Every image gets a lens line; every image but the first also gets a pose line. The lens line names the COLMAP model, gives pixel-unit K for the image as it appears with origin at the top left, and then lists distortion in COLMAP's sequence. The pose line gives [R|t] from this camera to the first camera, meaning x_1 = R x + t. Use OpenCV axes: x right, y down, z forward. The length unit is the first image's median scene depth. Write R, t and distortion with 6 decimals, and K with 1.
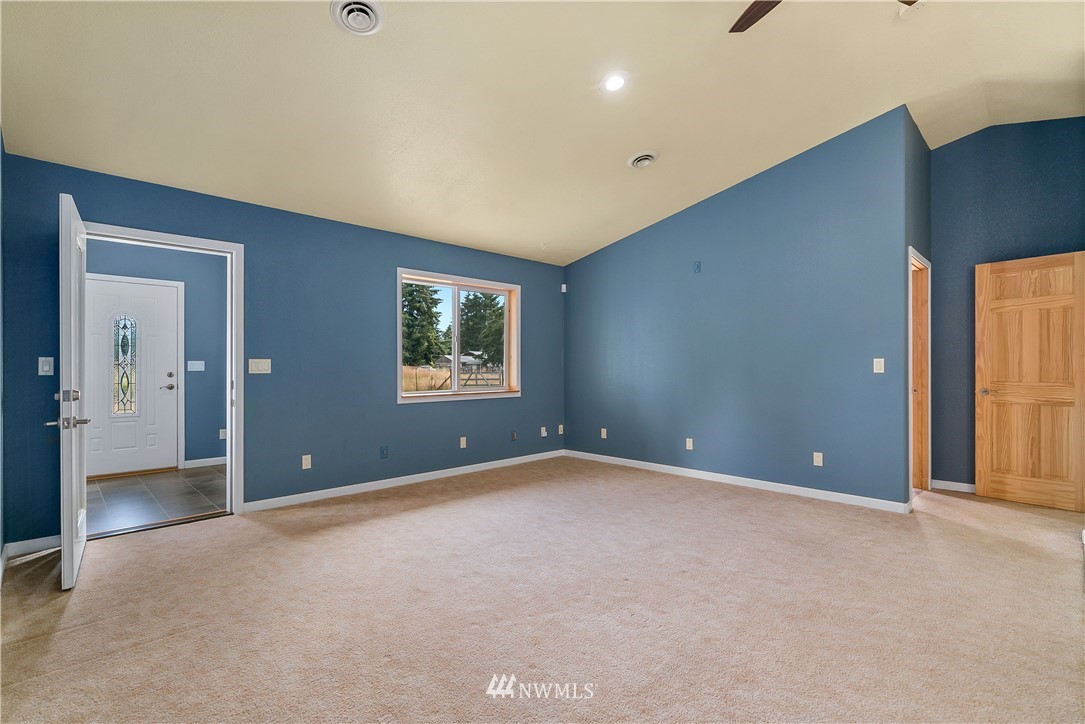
lens RADIAL K [[502.2, 0, 543.3], [0, 502.2, 368.4], [0, 0, 1]] dist [-0.004955, 0.001498]
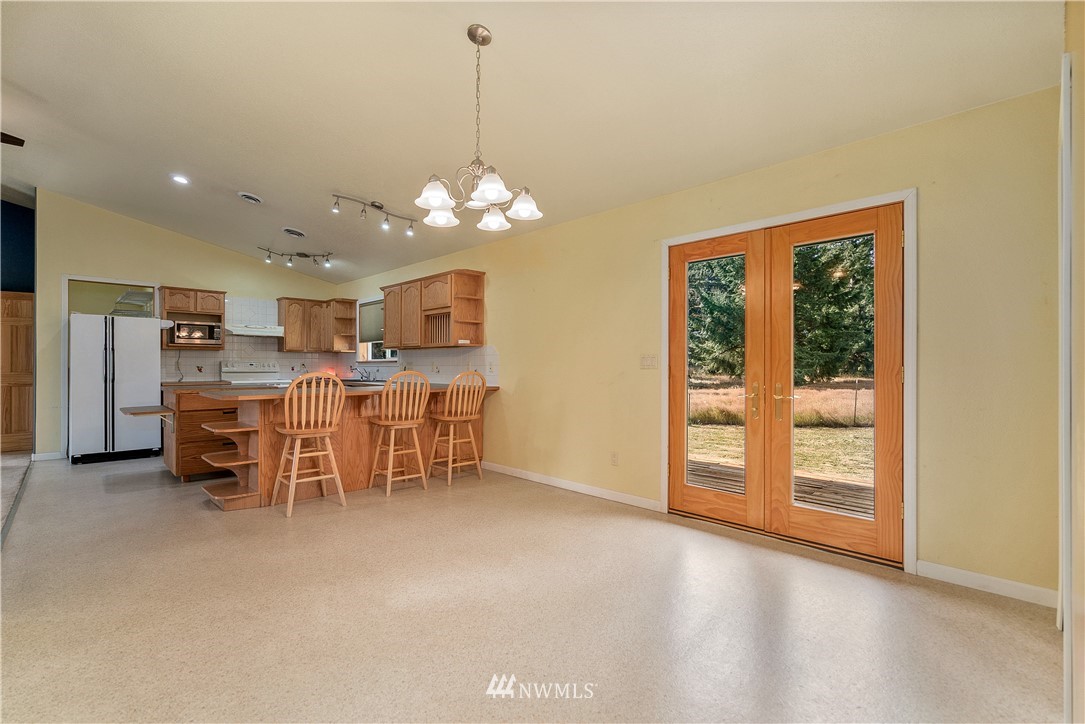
lens RADIAL K [[502.2, 0, 537.5], [0, 502.2, 366.8], [0, 0, 1]] dist [-0.004955, 0.001498]
pose [[0.003925, 0.002887, 0.999988, -0.585651], [-0.003842, 0.999988, -0.002872, 0.010358], [-0.999985, -0.003831, 0.003936, -0.674690]]
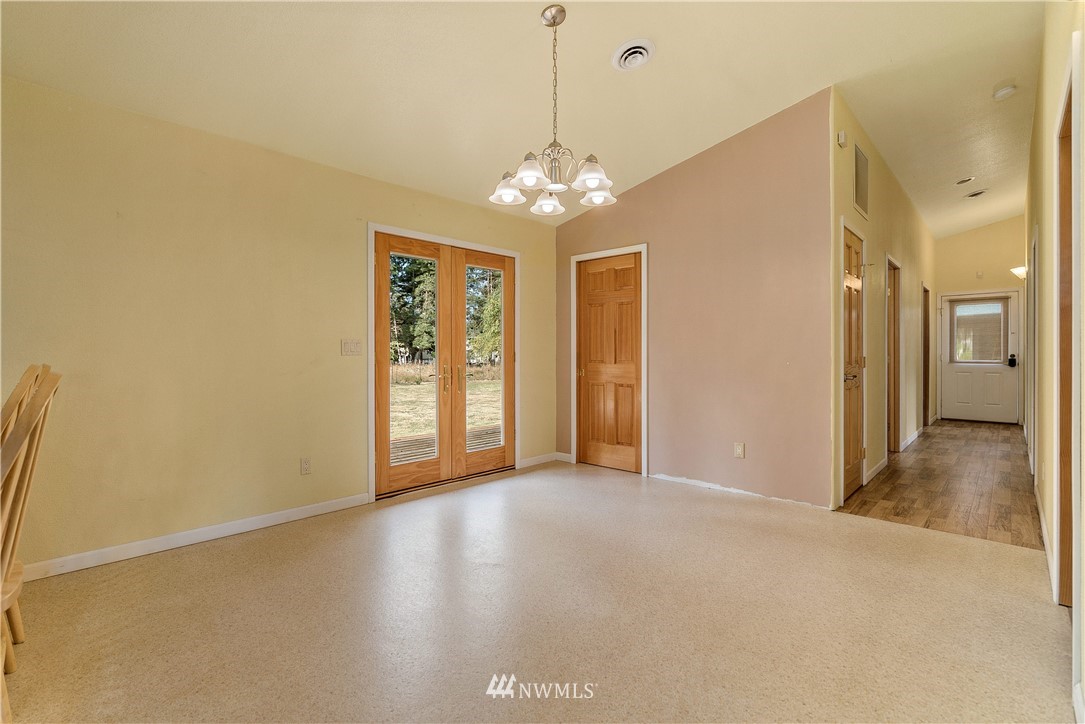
lens RADIAL K [[502.2, 0, 539.0], [0, 502.2, 355.5], [0, 0, 1]] dist [-0.004955, 0.001498]
pose [[-0.998937, 0.005028, -0.045827, 0.123213], [0.005000, 0.999987, 0.000740, 0.012698], [0.045830, 0.000510, -0.998949, 0.054111]]
